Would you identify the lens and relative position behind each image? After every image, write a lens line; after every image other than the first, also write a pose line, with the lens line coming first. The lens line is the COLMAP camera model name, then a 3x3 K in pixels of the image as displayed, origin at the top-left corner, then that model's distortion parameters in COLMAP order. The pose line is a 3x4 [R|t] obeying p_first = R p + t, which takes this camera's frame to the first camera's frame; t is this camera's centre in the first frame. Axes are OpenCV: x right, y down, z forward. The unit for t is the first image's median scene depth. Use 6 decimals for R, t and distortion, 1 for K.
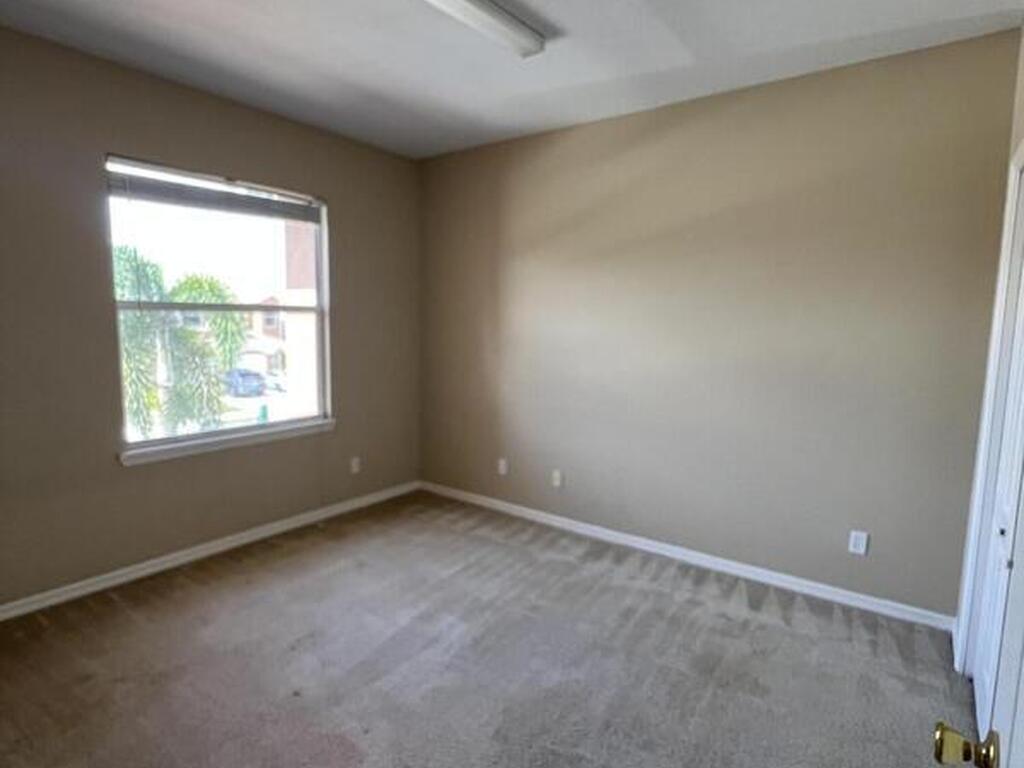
lens RADIAL K [[557.1, 0, 508.3], [0, 557.1, 384.1], [0, 0, 1]] dist [-0.003014, -0.002150]
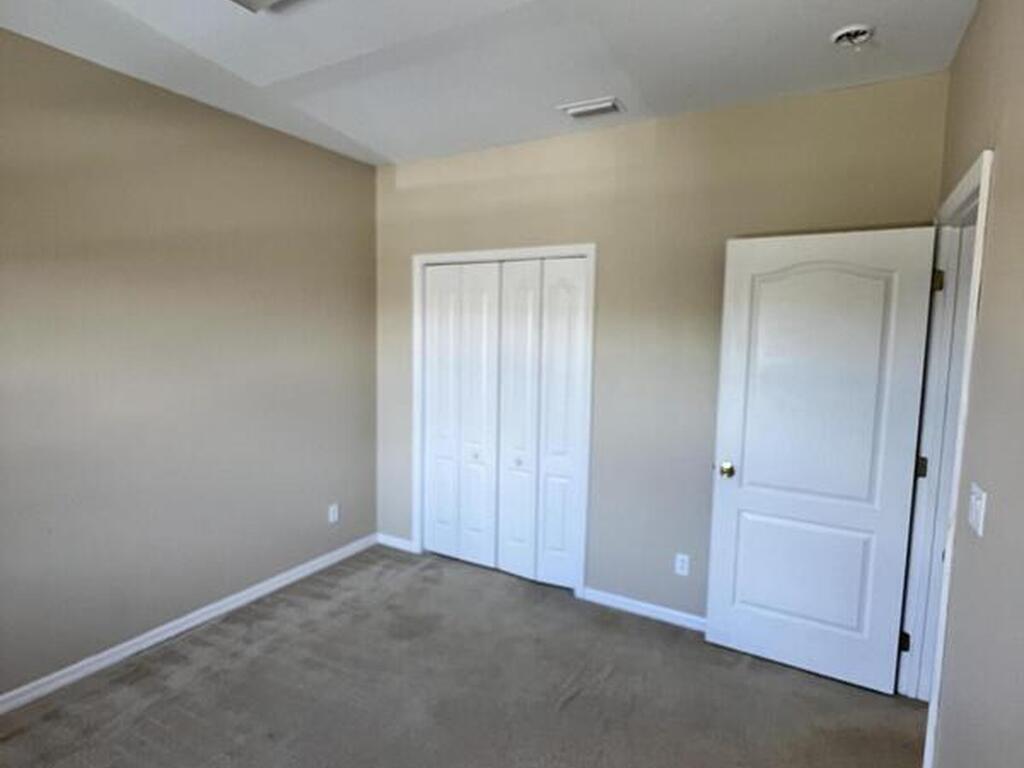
lens RADIAL K [[557.1, 0, 508.3], [0, 557.1, 384.1], [0, 0, 1]] dist [-0.003014, -0.002150]
pose [[-0.104897, -0.112461, 0.988104, -0.682870], [0.099616, 0.987400, 0.122956, -0.137163], [-0.989481, 0.111328, -0.092373, 0.690059]]
